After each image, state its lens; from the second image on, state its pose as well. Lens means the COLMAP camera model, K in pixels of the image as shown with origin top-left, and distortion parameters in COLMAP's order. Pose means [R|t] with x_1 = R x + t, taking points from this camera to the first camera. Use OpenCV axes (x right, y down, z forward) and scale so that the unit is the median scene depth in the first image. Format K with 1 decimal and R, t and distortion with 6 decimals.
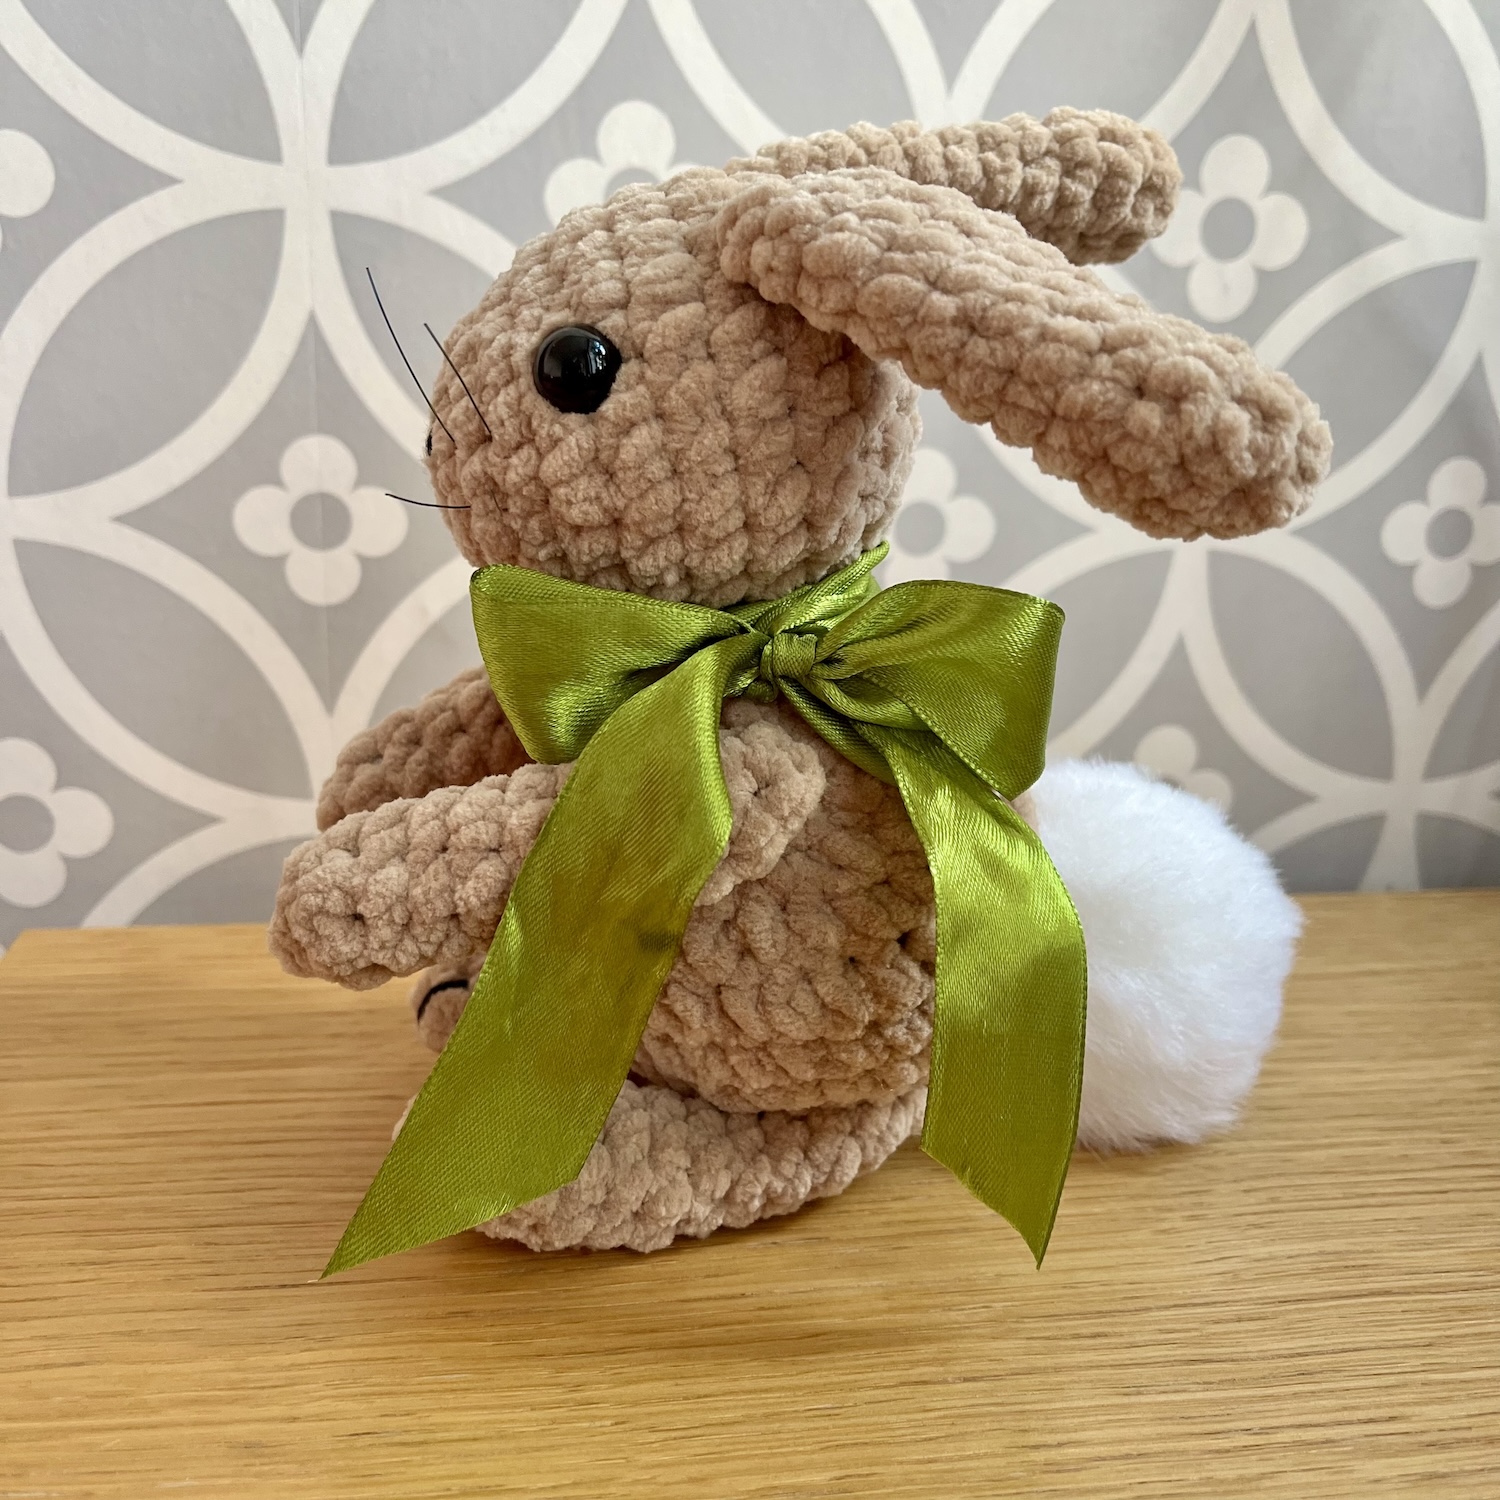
lens RADIAL K [[1562.1, 0, 732.0], [0, 1562.1, 716.8], [0, 0, 1]] dist [-0.004251, -0.045453]
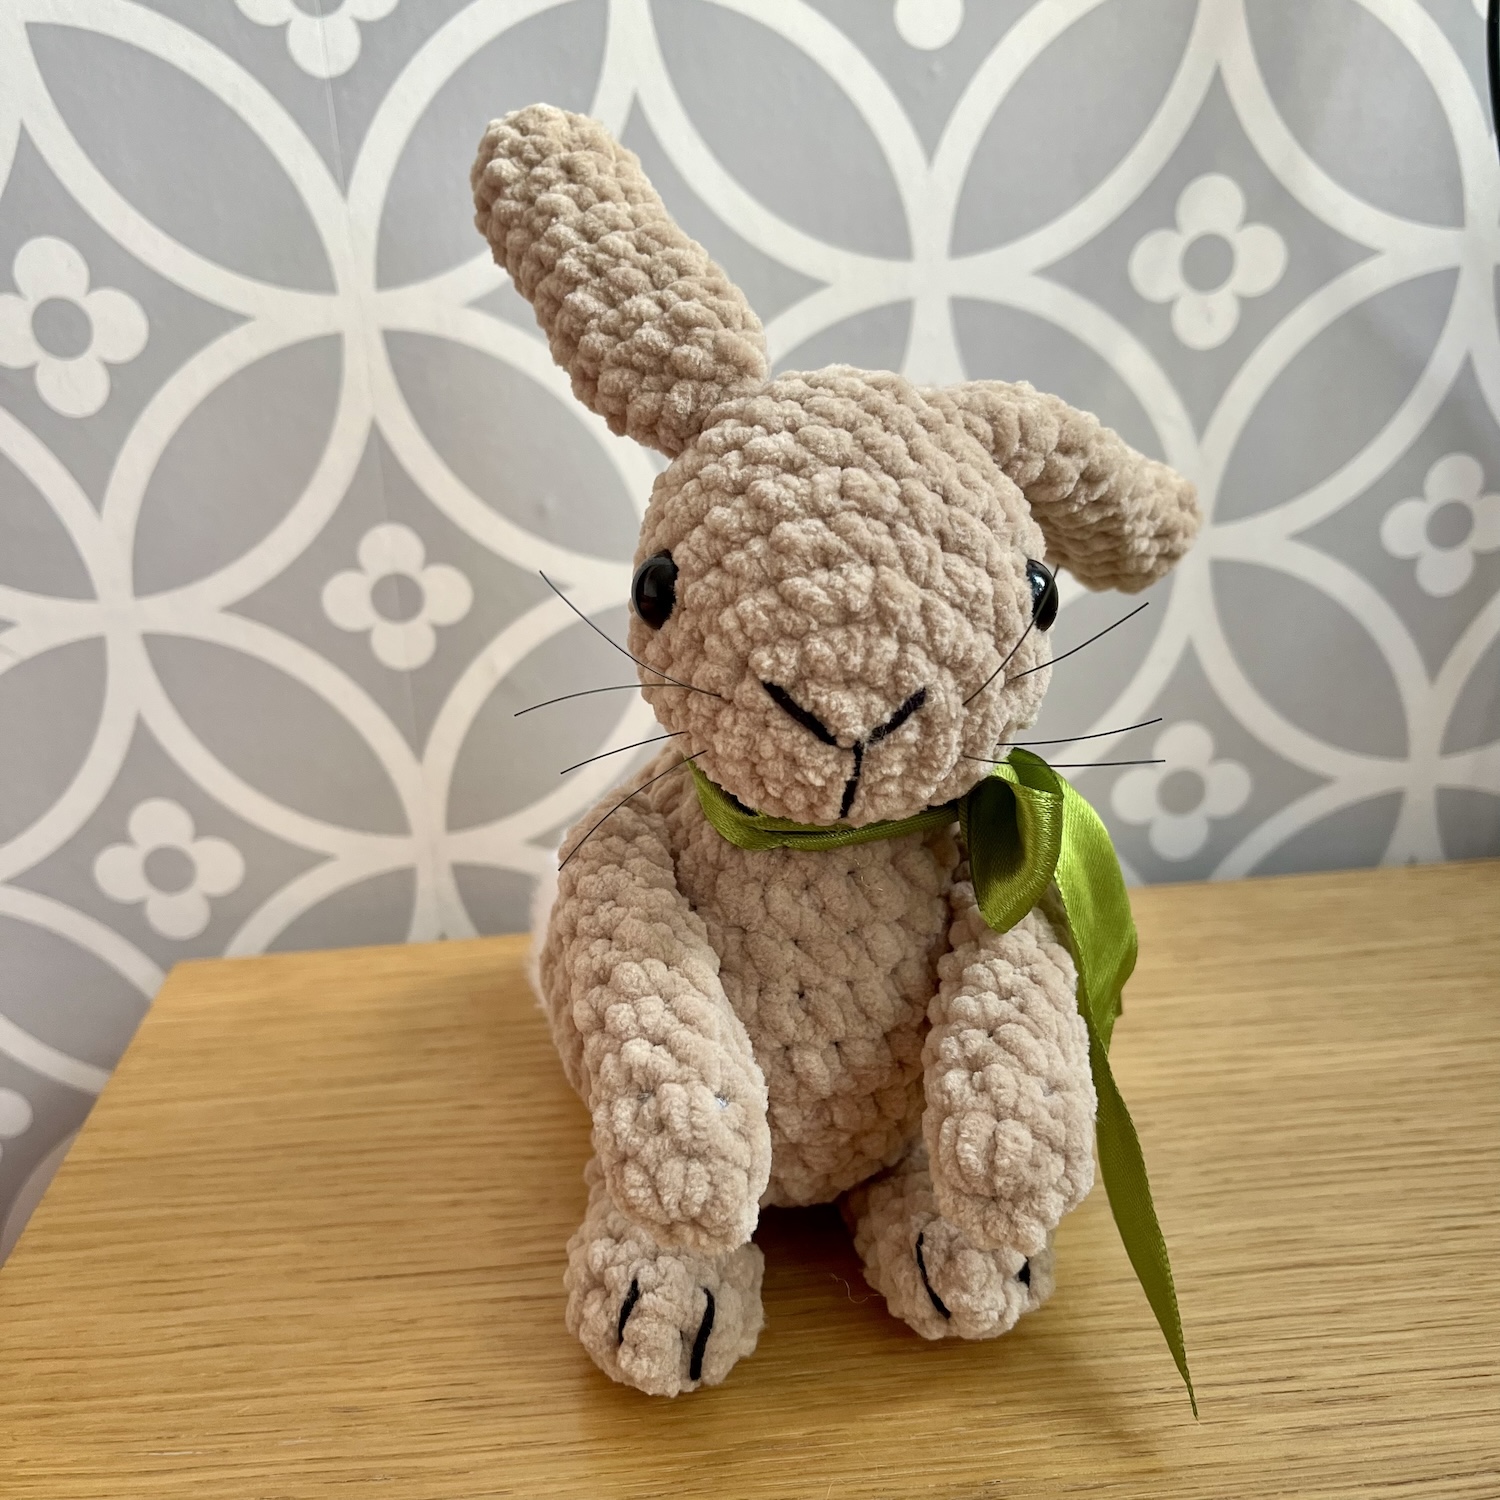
lens RADIAL K [[1562.1, 0, 732.0], [0, 1562.1, 716.8], [0, 0, 1]] dist [-0.004251, -0.045453]
pose [[0.992687, -0.055976, -0.106950, 0.121765], [0.061454, 0.996924, 0.048632, -0.099473], [0.103899, -0.054849, 0.993074, -0.142356]]
